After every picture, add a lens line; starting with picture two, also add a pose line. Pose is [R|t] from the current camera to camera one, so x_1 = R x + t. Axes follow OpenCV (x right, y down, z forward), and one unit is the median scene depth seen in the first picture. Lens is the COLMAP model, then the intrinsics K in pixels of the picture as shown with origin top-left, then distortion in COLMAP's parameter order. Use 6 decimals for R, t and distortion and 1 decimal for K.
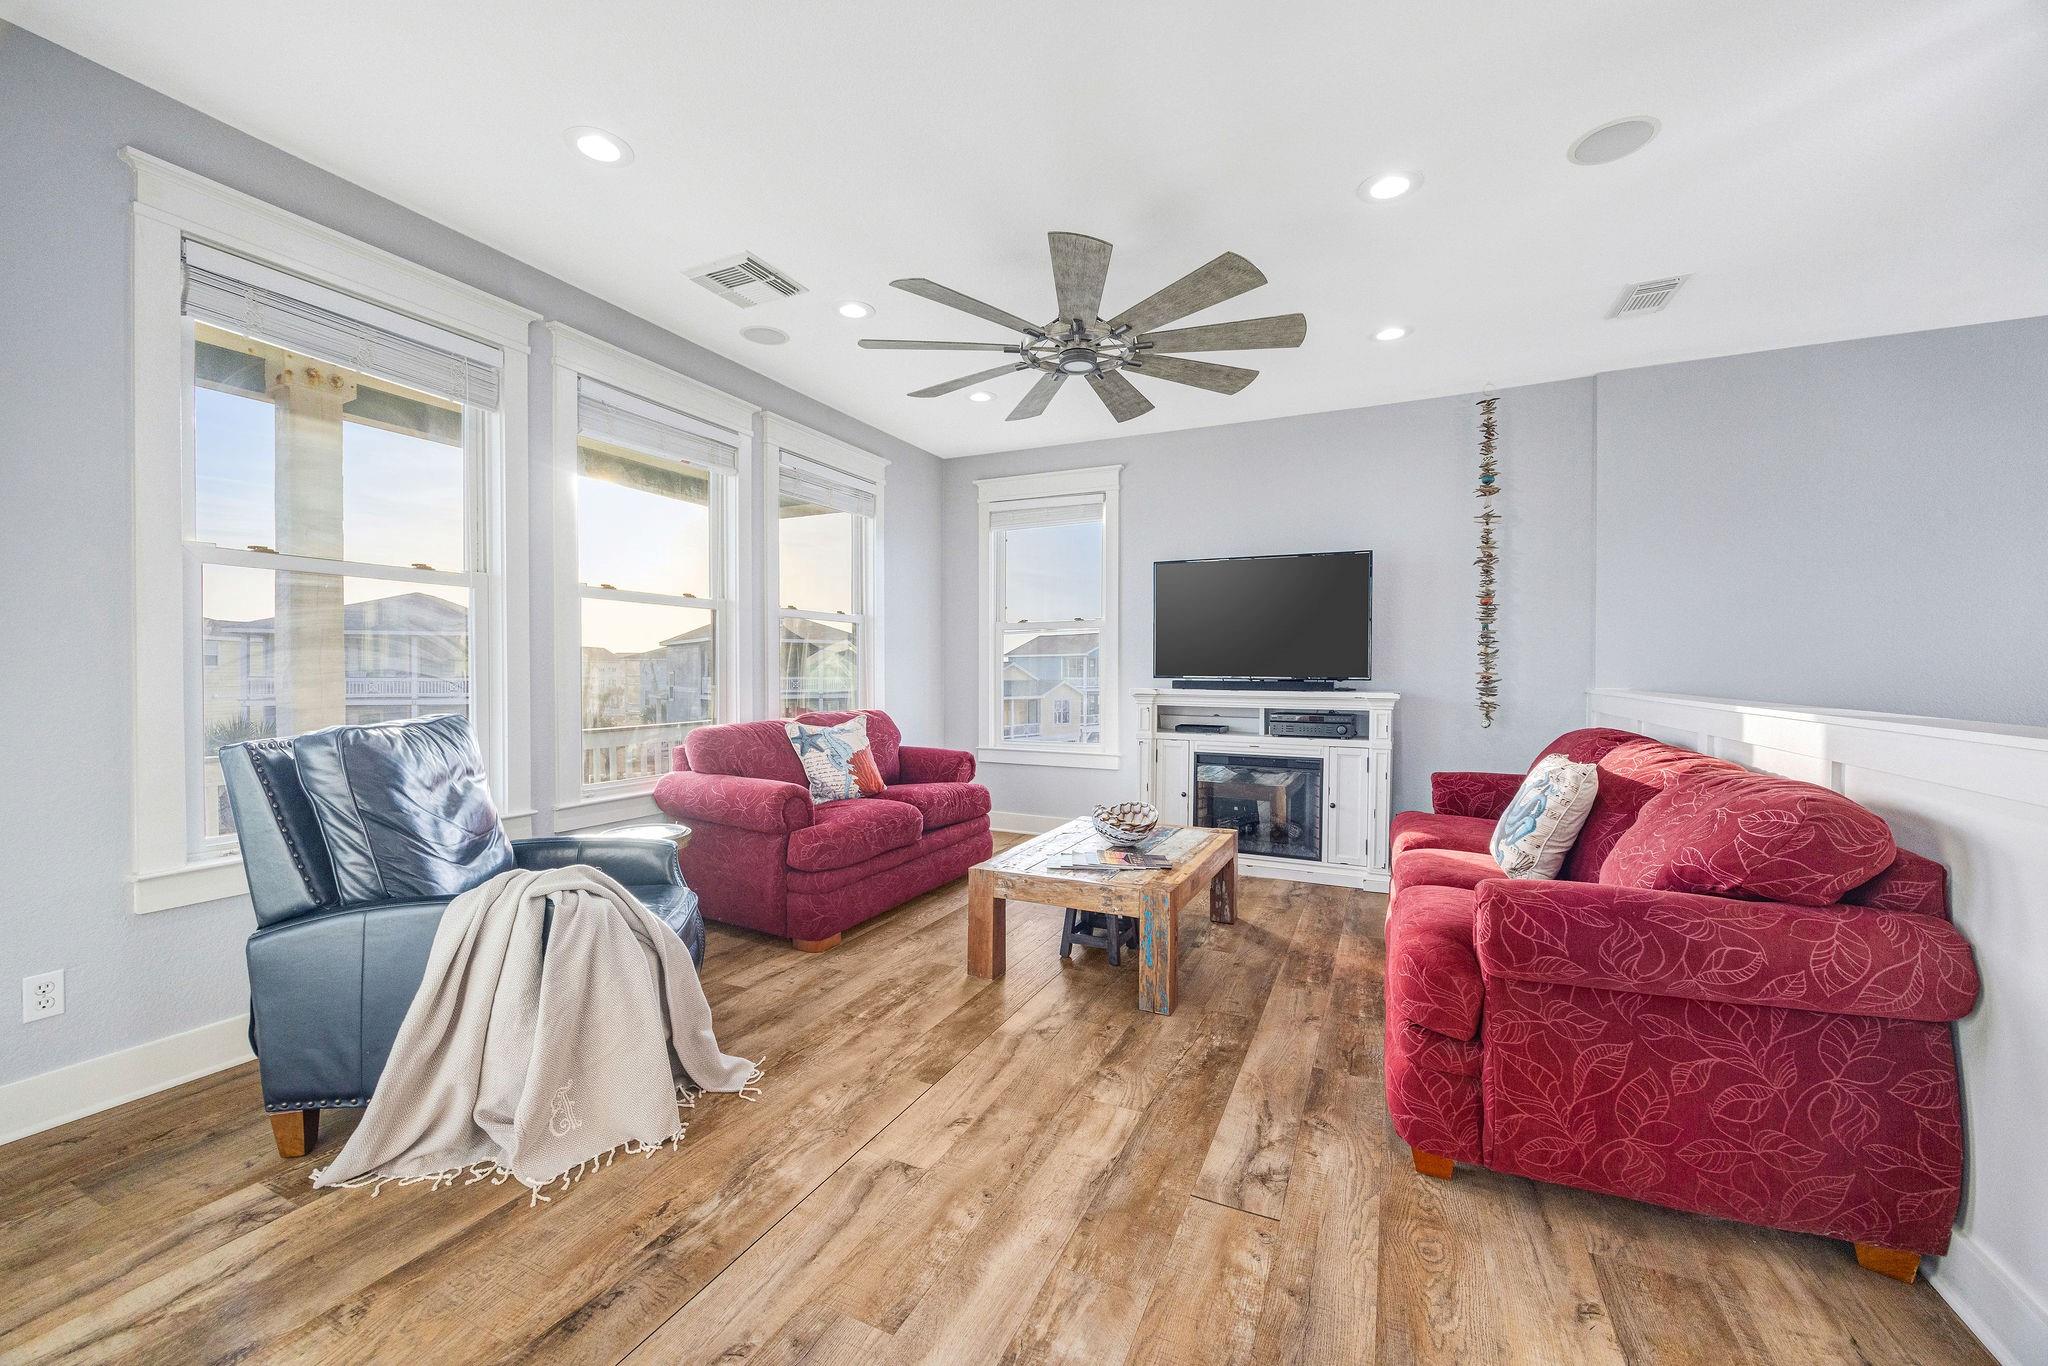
lens RADIAL K [[766.6, 0, 1031.7], [0, 766.6, 677.9], [0, 0, 1]] dist [-0.000681, 0.000052]
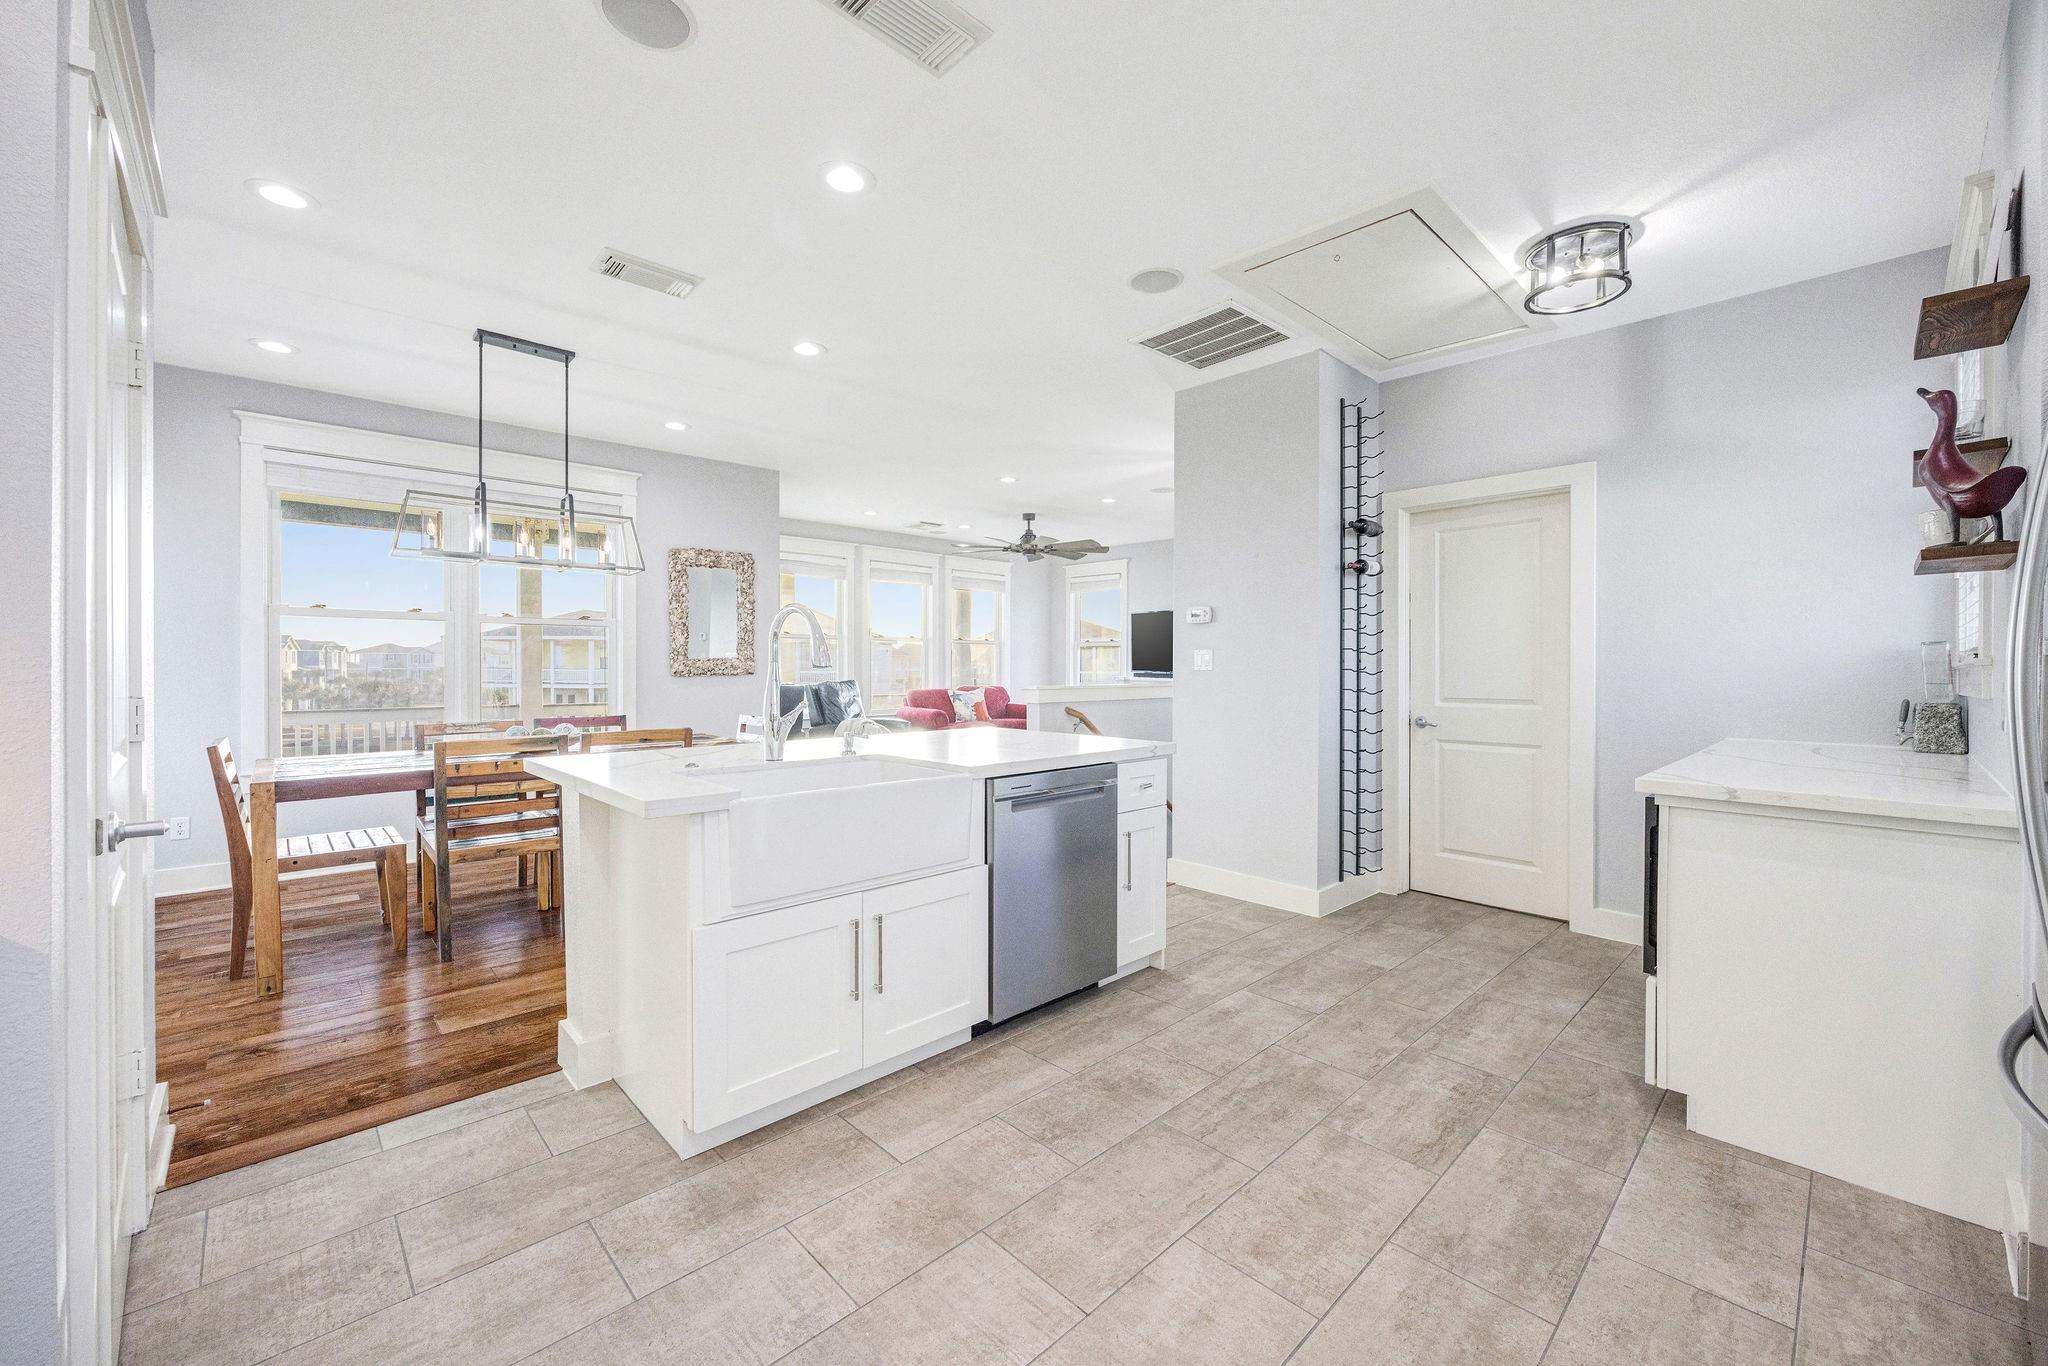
lens RADIAL K [[815.1, 0, 1041.2], [0, 815.1, 672.4], [0, 0, 1]] dist [-0.001264, -0.000072]
pose [[0.942720, 0.004934, -0.333548, 0.811788], [-0.004540, 0.999988, 0.001960, -0.000973], [0.333553, -0.000333, 0.942731, -1.324738]]
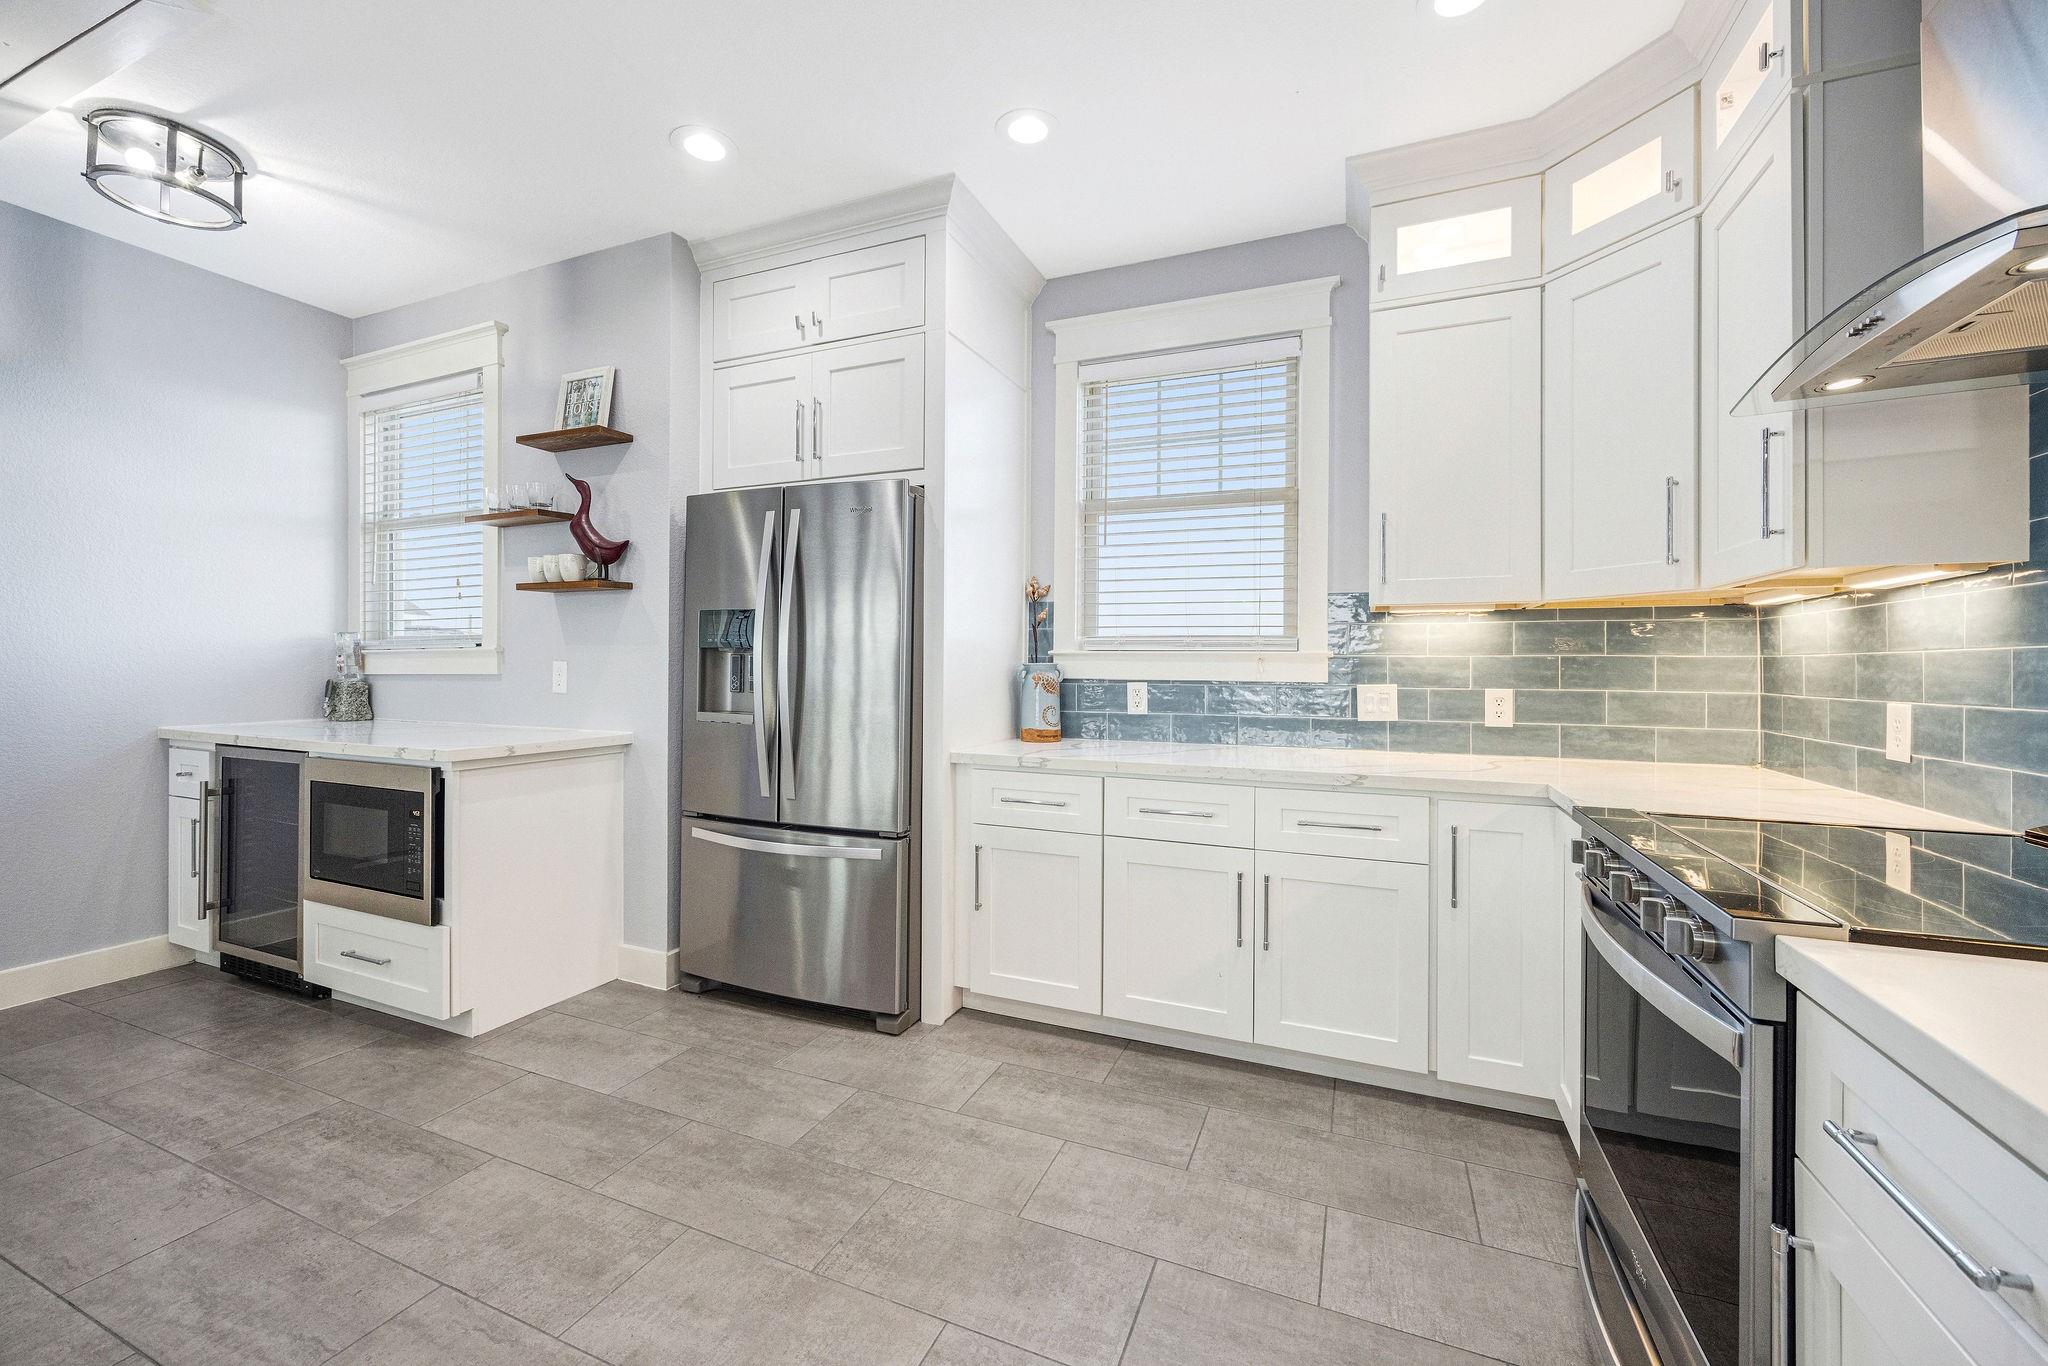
lens RADIAL K [[814.7, 0, 1014.3], [0, 814.7, 671.9], [0, 0, 1]] dist [-0.000272, 0.000119]
pose [[-0.049133, -0.012085, 0.998719, 0.343317], [0.001363, 0.999925, 0.012167, 0.003399], [-0.998791, 0.001959, -0.049113, -1.055275]]
